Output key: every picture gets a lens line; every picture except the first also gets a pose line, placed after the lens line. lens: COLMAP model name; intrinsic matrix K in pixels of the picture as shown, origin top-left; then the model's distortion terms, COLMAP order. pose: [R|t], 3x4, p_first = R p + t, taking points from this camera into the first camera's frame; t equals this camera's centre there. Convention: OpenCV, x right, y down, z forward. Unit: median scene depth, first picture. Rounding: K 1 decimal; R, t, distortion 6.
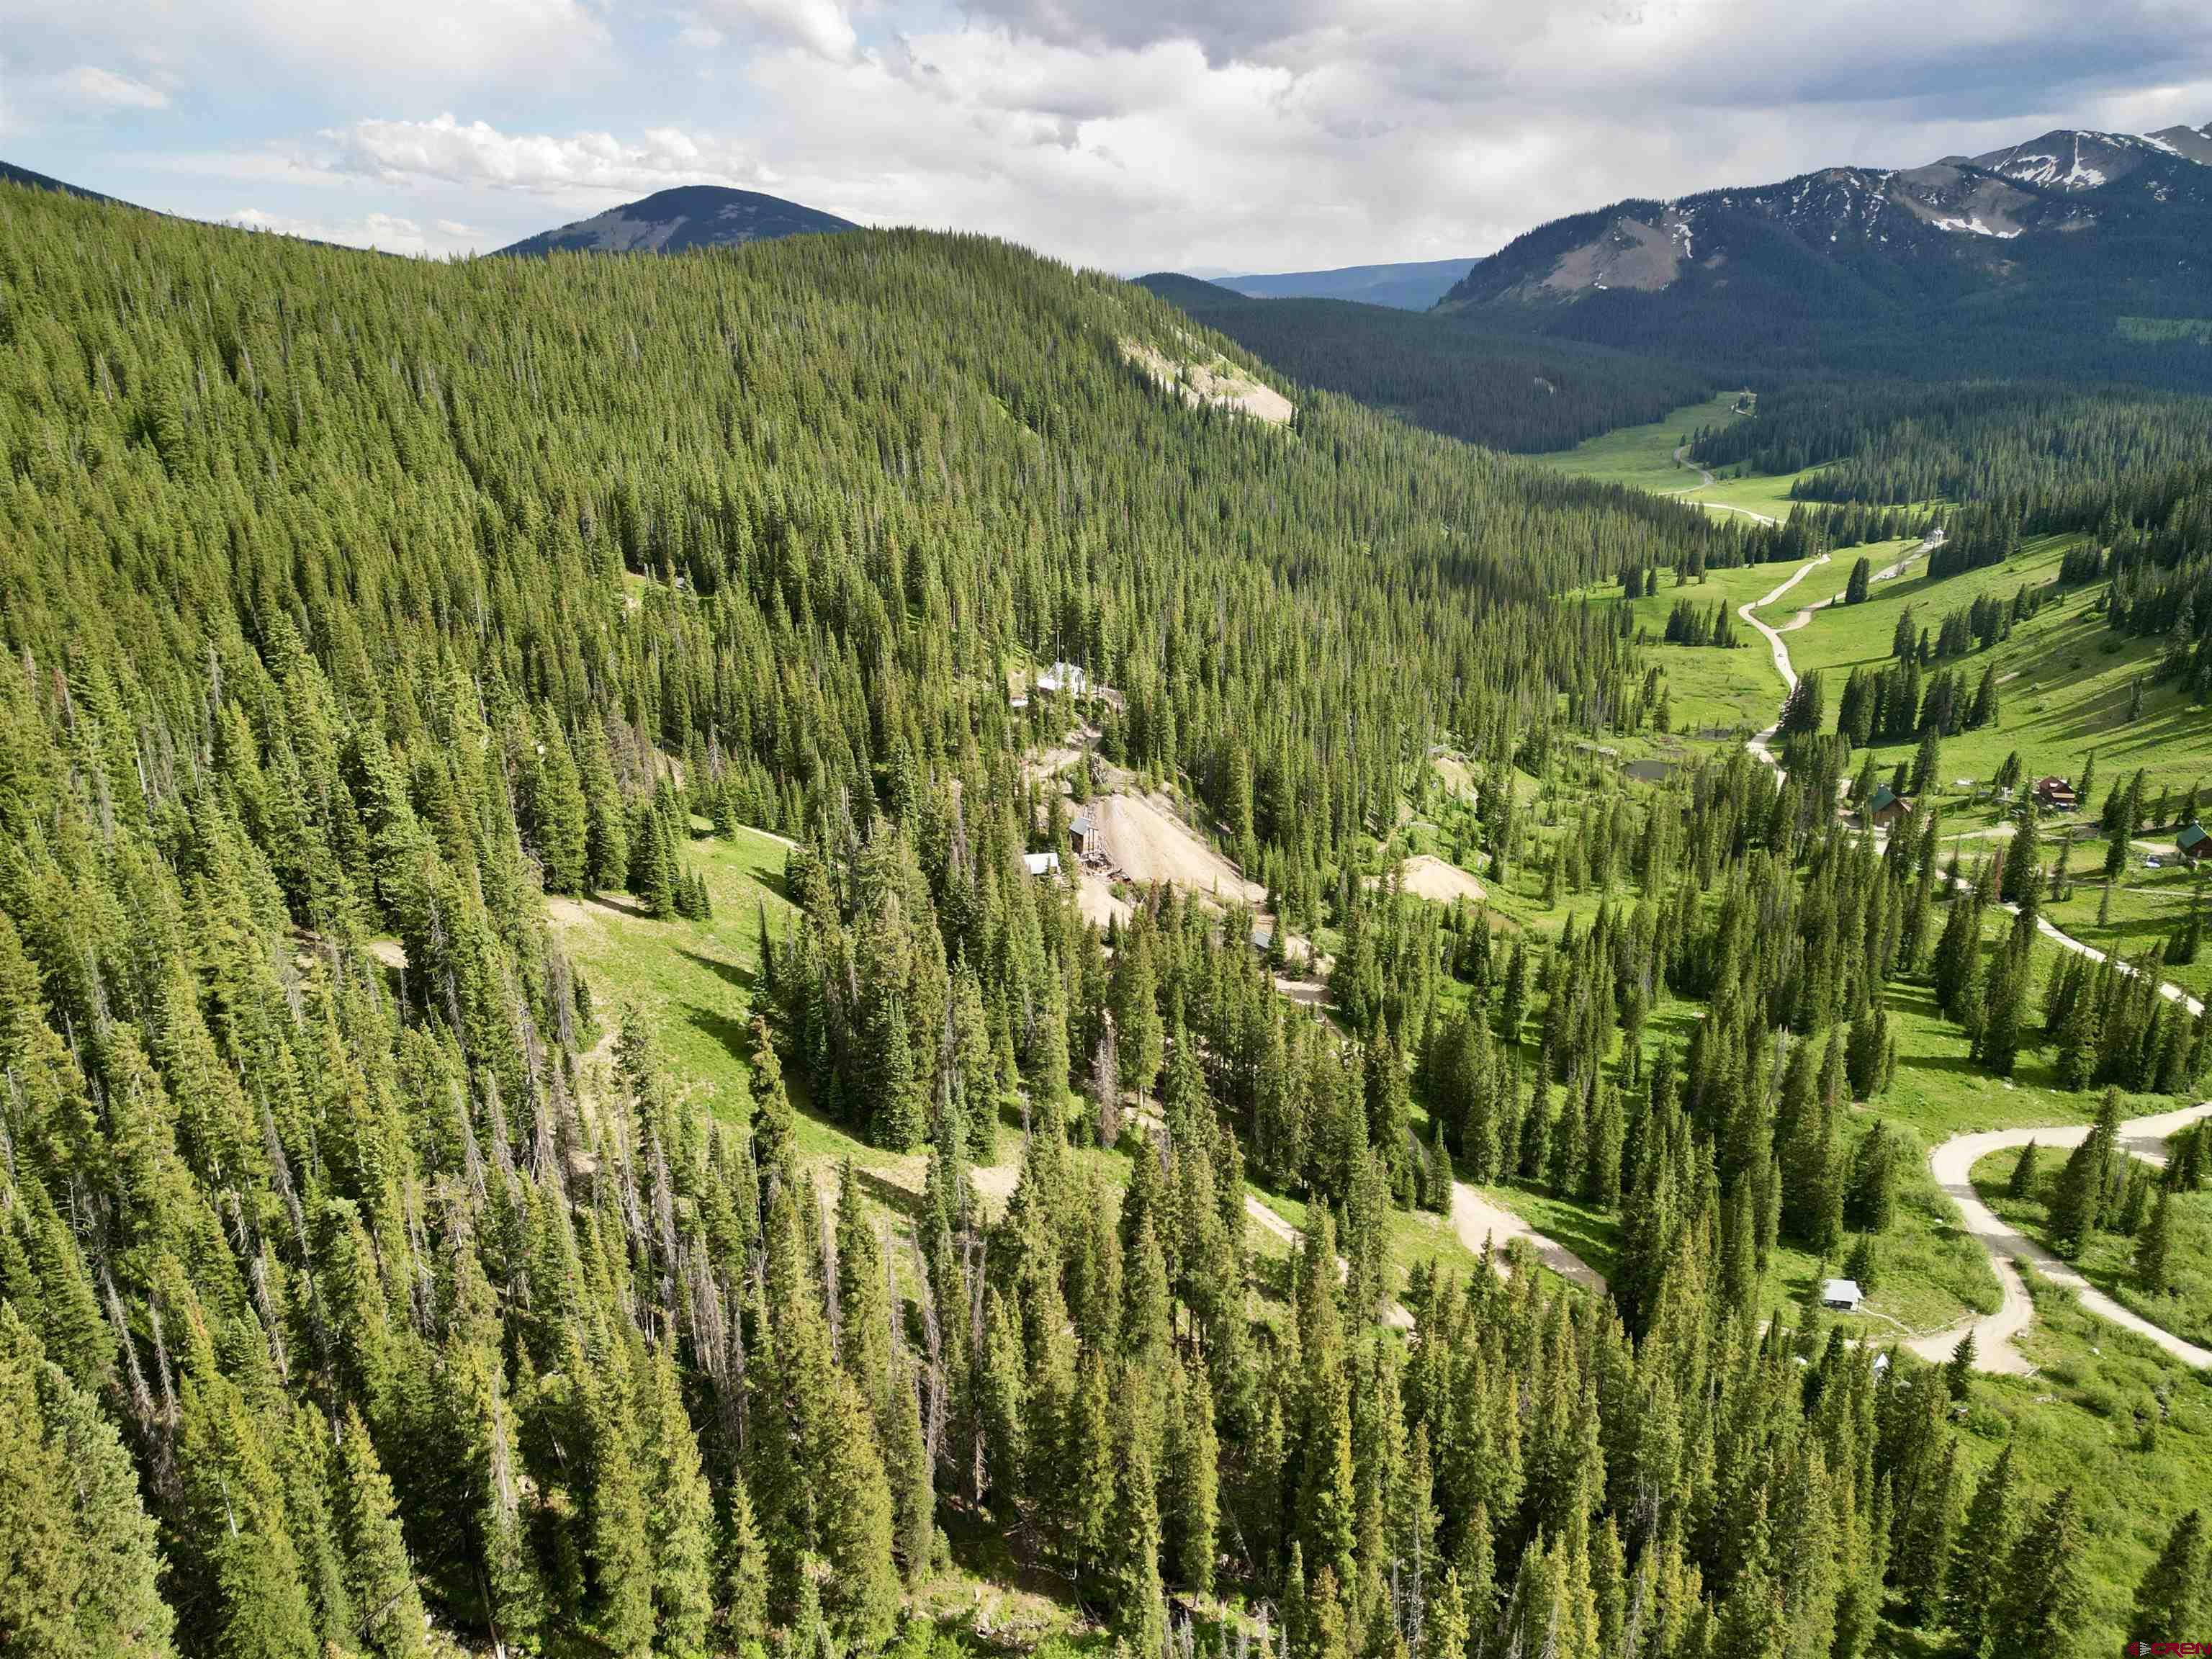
lens RADIAL K [[1547.2, 0, 1114.2], [0, 1547.2, 828.7], [0, 0, 1]] dist [0.078764, -0.073183]
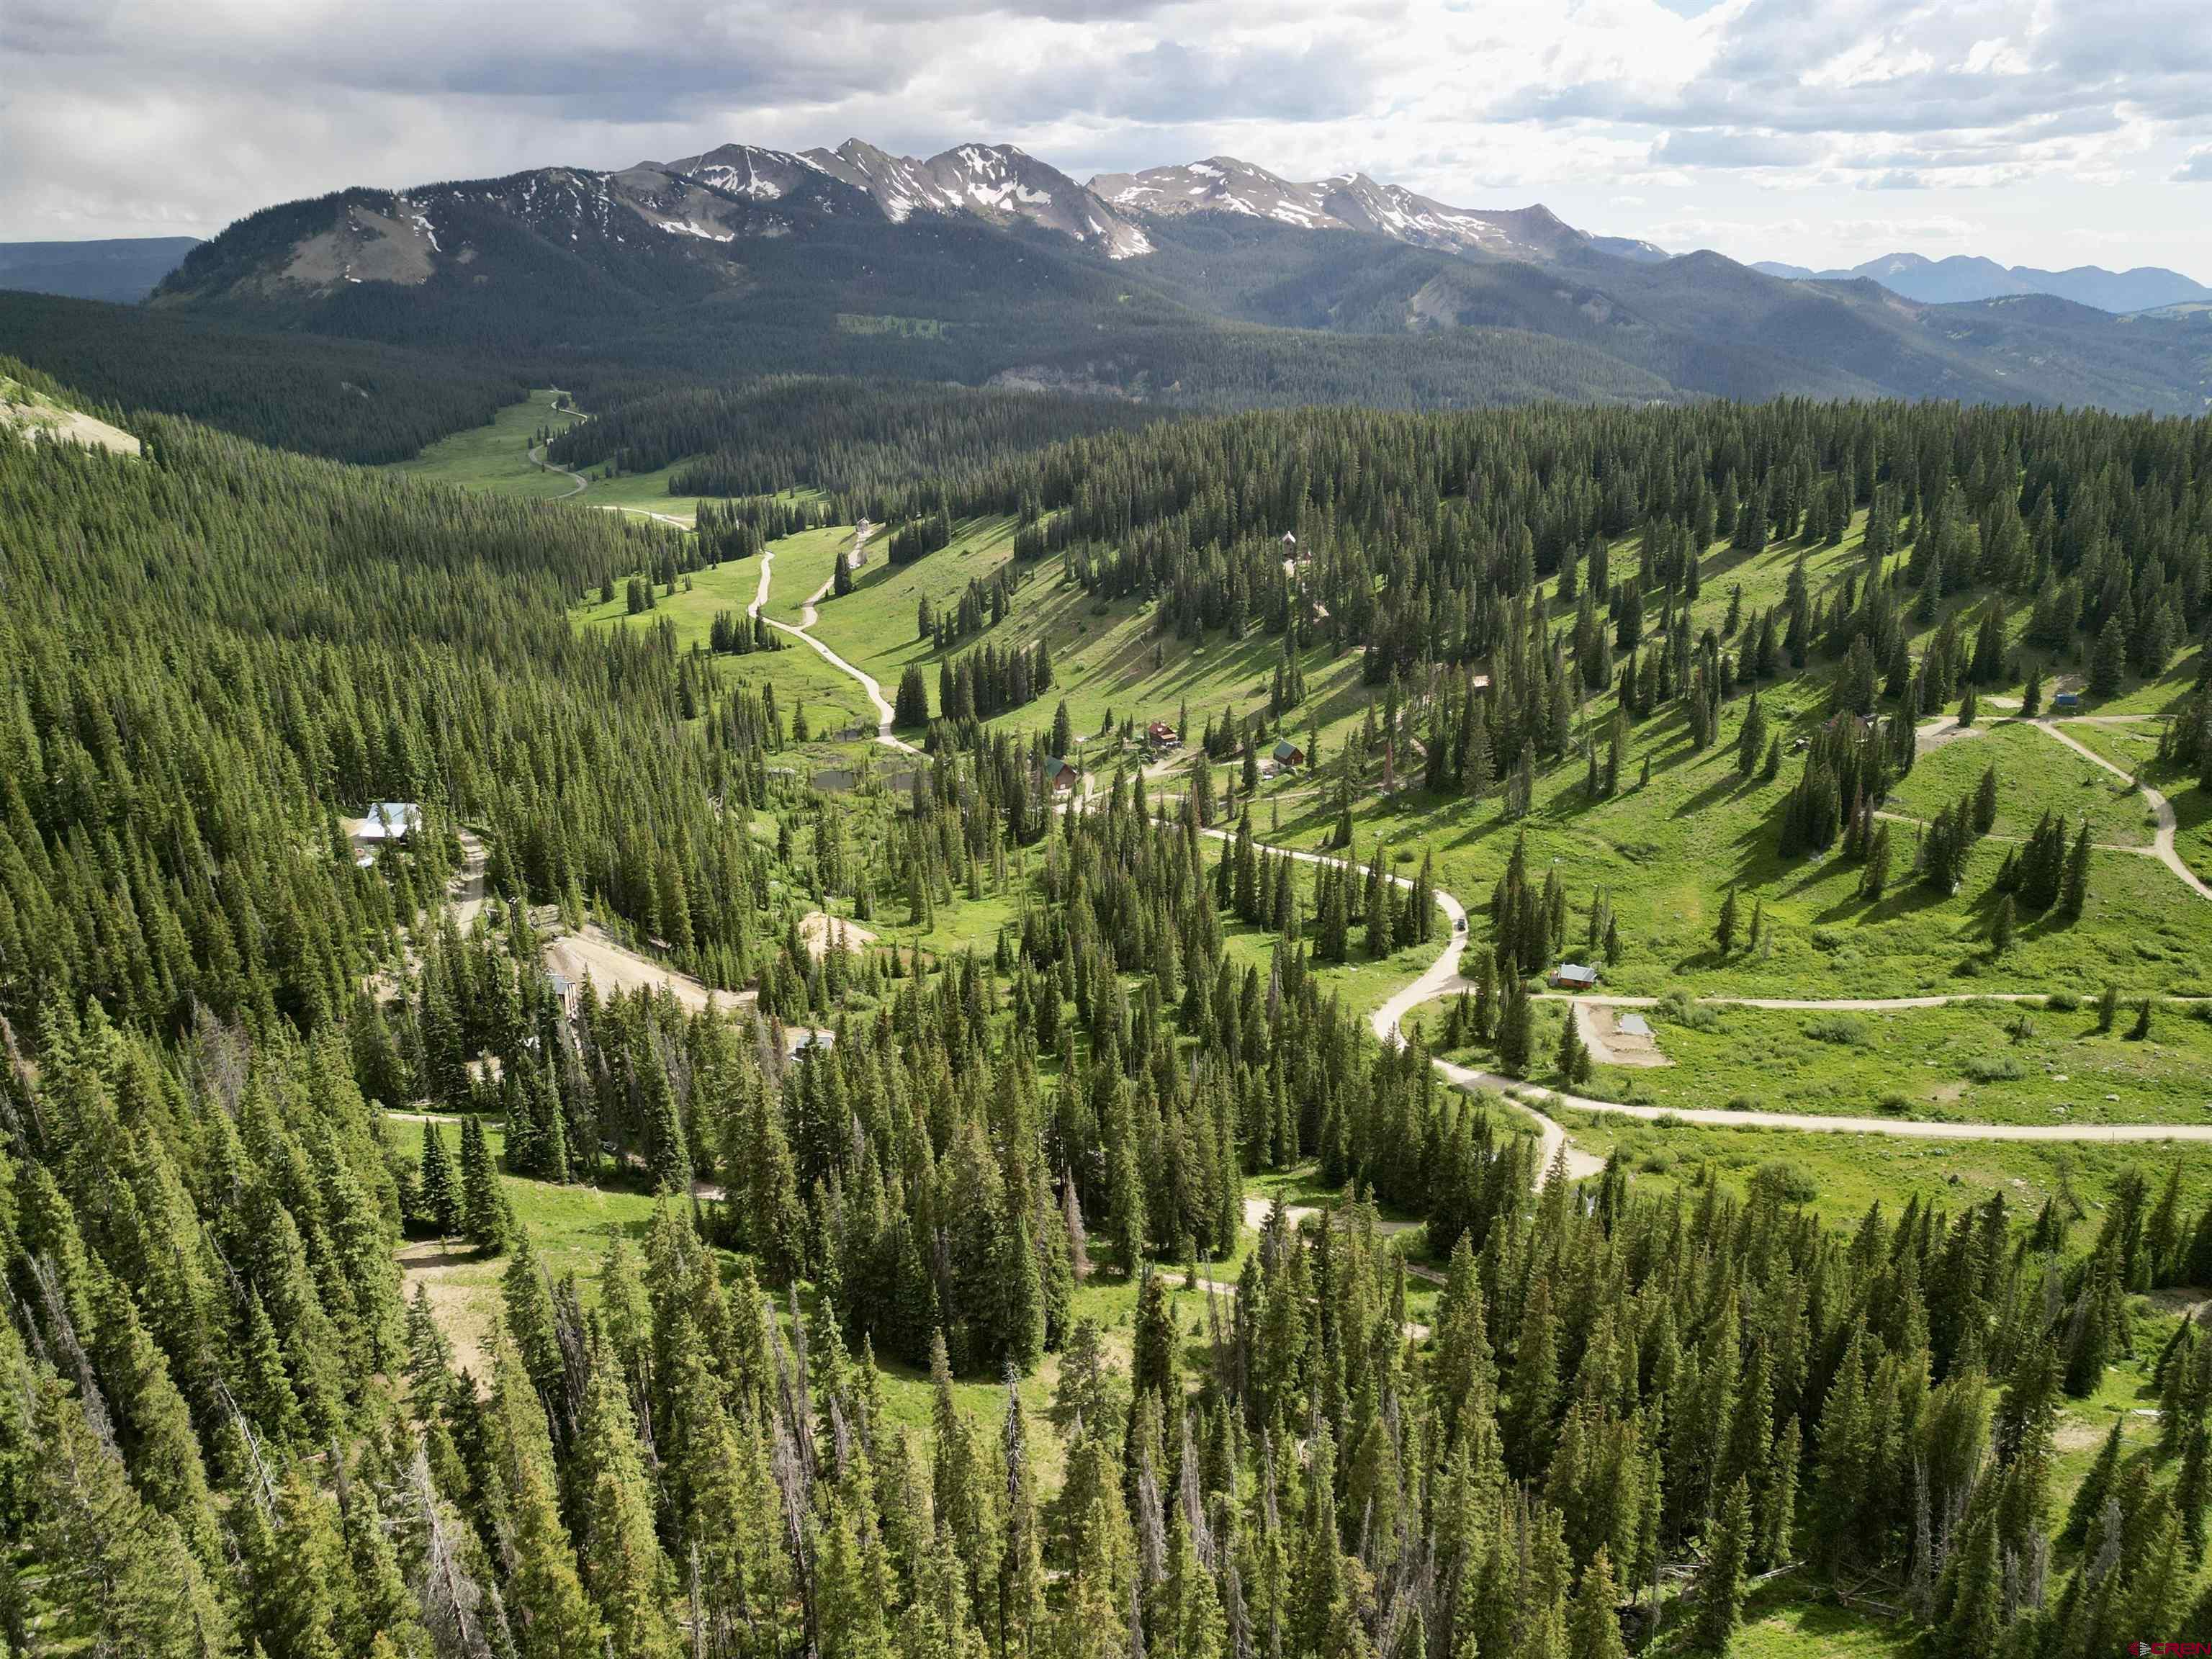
lens RADIAL K [[1547.2, 0, 1114.2], [0, 1547.2, 828.7], [0, 0, 1]] dist [0.078764, -0.073183]
pose [[0.736349, -0.225105, 0.638058, -0.160278], [0.220819, 0.971350, 0.087854, -0.045795], [-0.639554, 0.076204, 0.764960, 0.060642]]
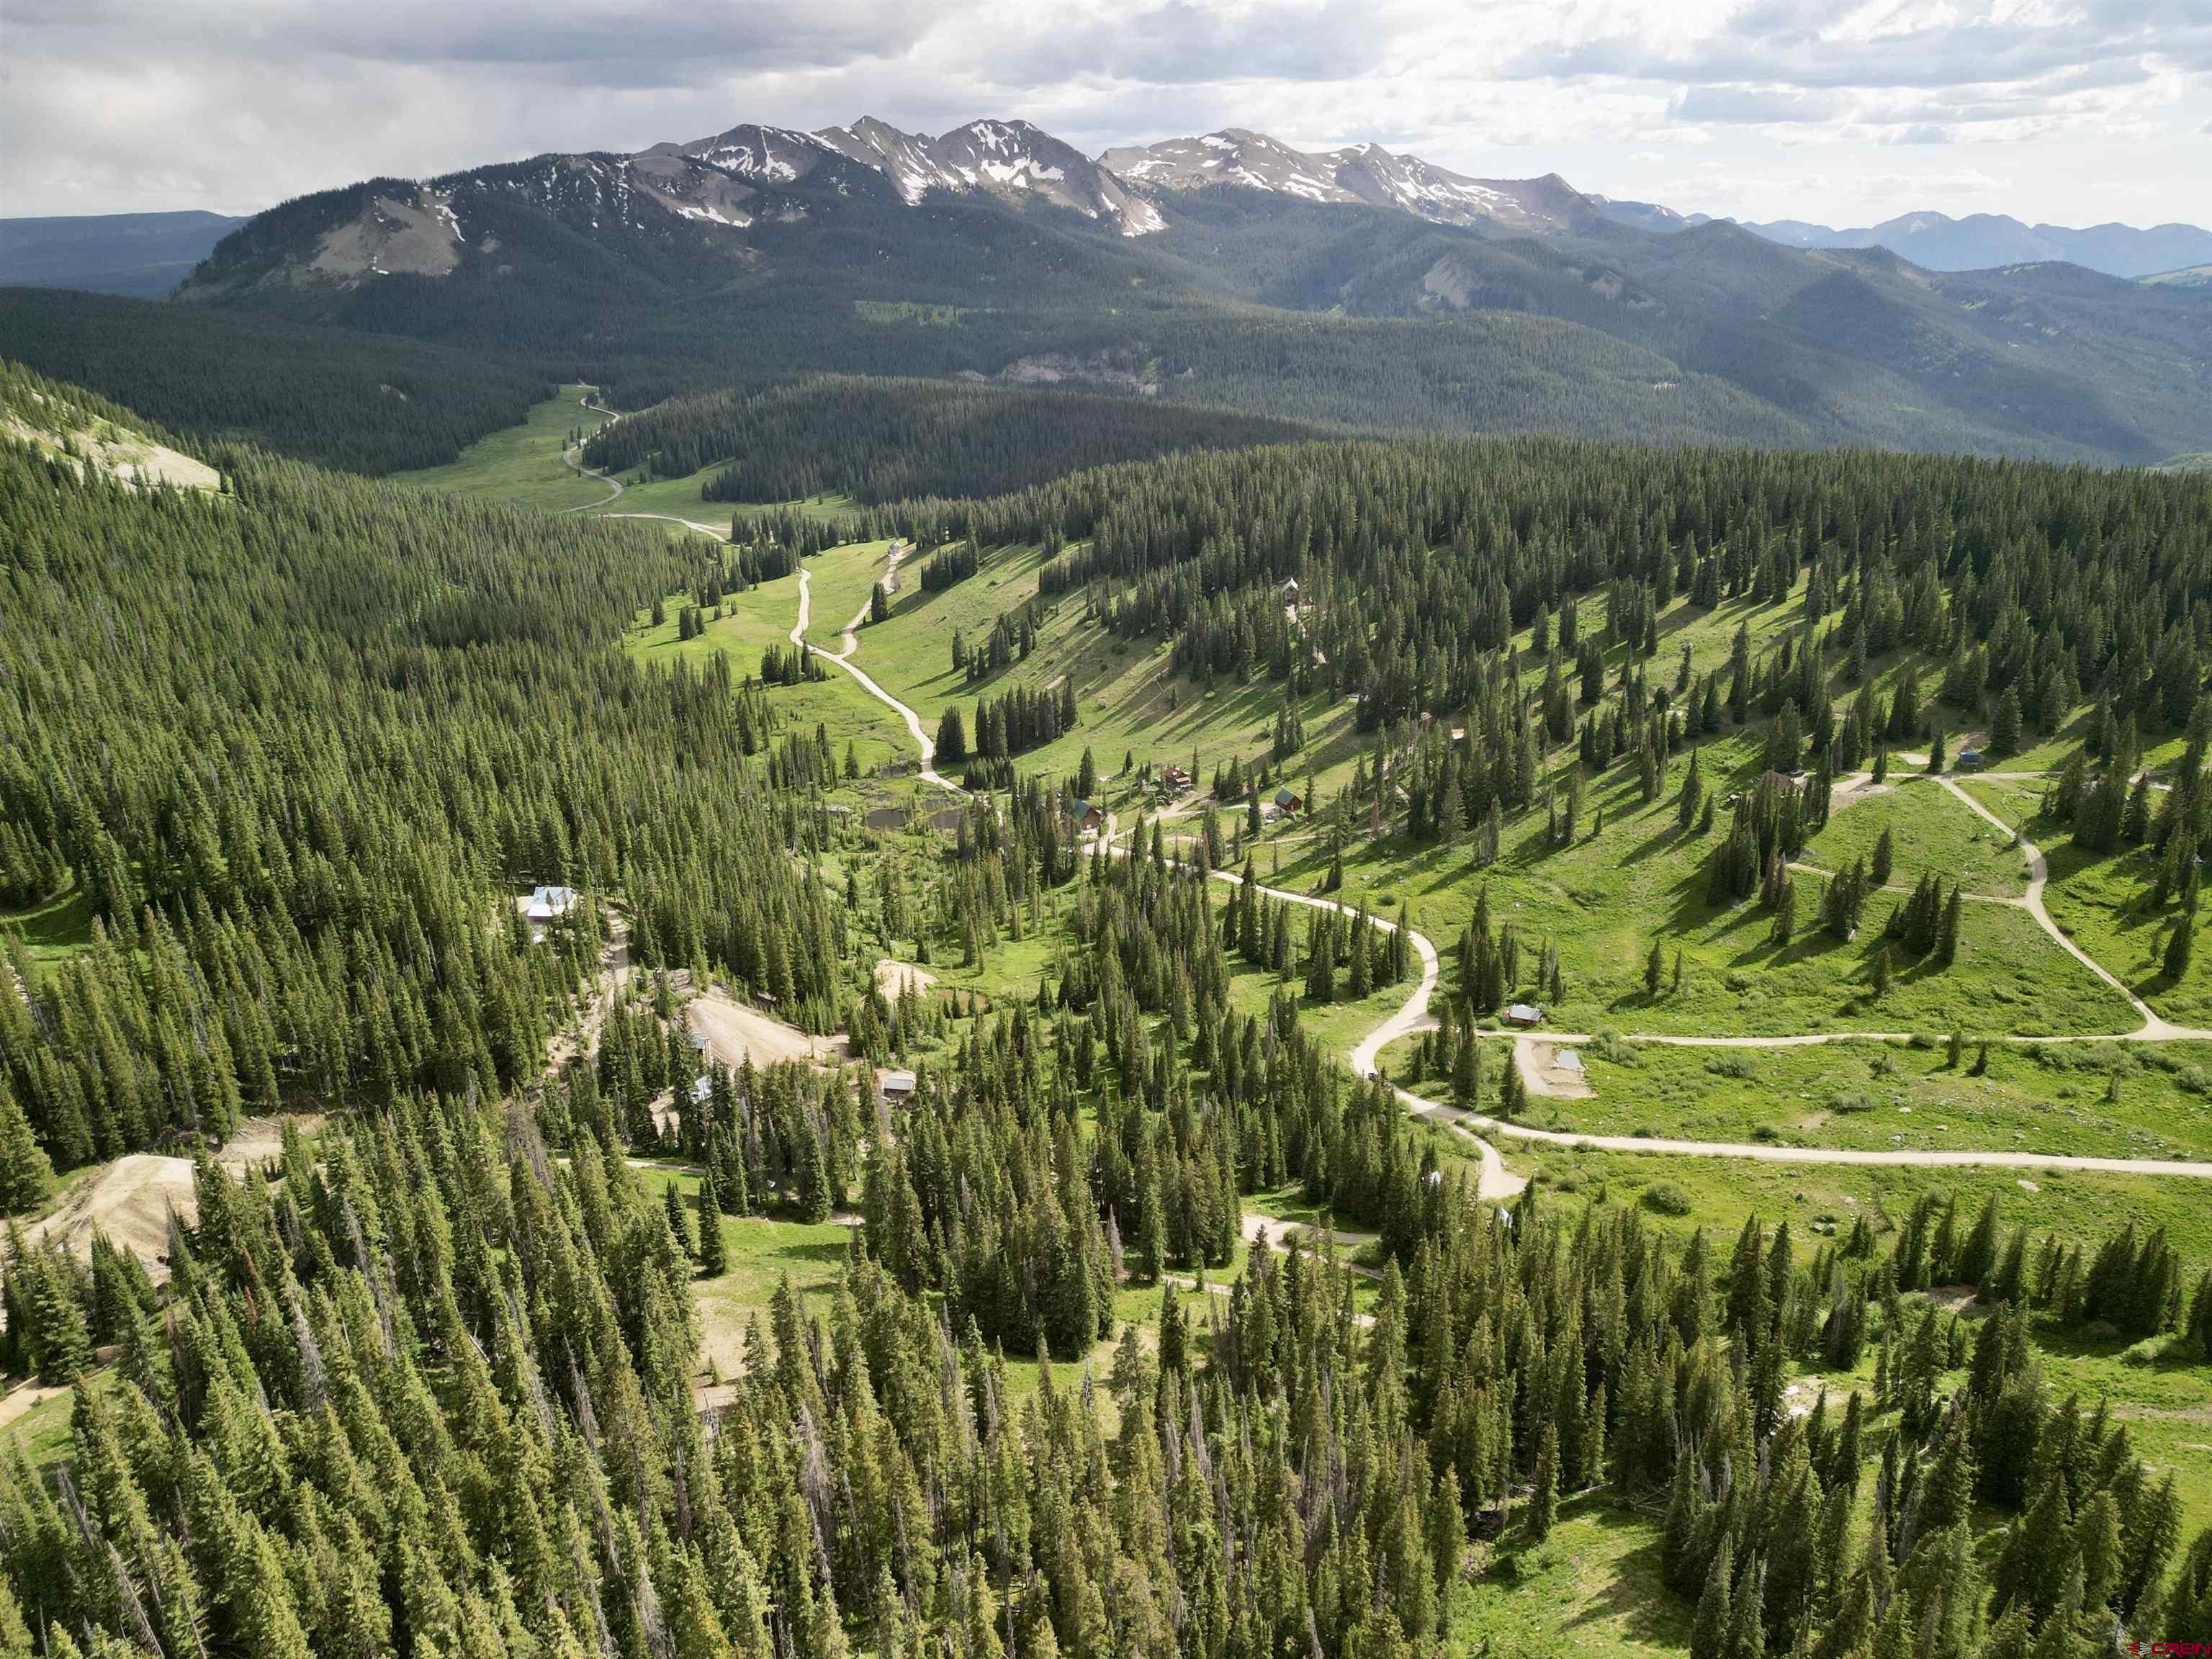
lens RADIAL K [[1547.2, 0, 1114.2], [0, 1547.2, 828.7], [0, 0, 1]] dist [0.078764, -0.073183]
pose [[0.741367, -0.241811, 0.626021, -0.220074], [0.225826, 0.968318, 0.106593, -0.095315], [-0.631963, 0.062347, 0.772487, -0.020197]]
